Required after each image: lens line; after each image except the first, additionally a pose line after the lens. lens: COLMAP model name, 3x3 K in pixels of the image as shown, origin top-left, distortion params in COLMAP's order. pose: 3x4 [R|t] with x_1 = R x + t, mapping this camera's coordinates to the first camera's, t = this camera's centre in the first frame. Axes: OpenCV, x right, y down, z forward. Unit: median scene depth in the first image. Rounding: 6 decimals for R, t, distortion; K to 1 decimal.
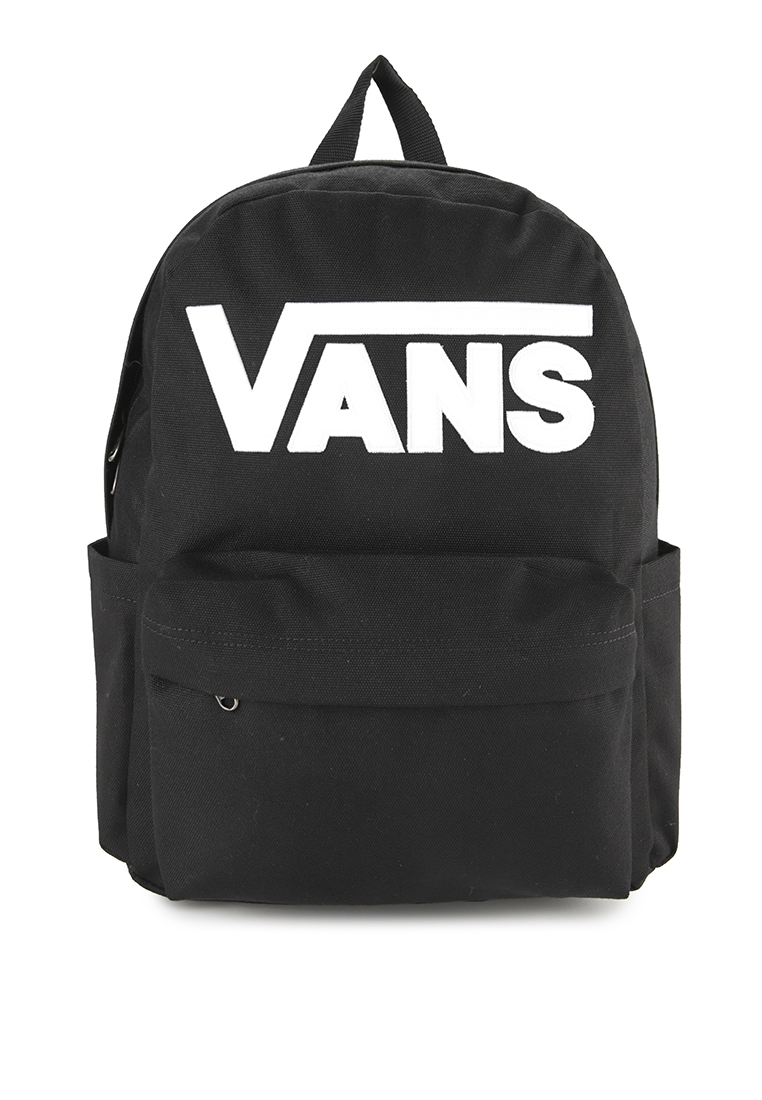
lens RADIAL K [[1134.1, 0, 382.4], [0, 1134.1, 549.7], [0, 0, 1]] dist [-0.000042, 0.000000]
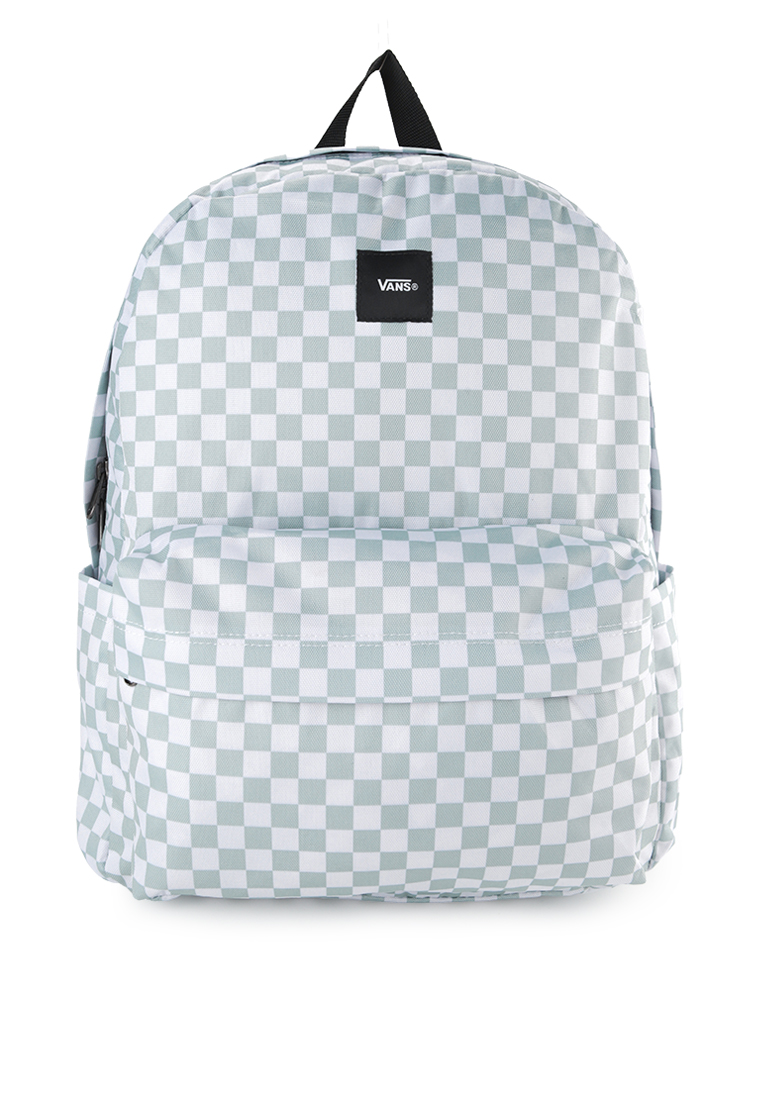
lens RADIAL K [[1479.6, 0, 383.2], [0, 1479.6, 552.2], [0, 0, 1]] dist [-0.251654, 0.000000]
pose [[0.999934, 0.011489, 0.000348, -0.003945], [-0.011468, 0.999237, -0.037323, 0.161200], [-0.000776, 0.037317, 0.999303, -0.714805]]
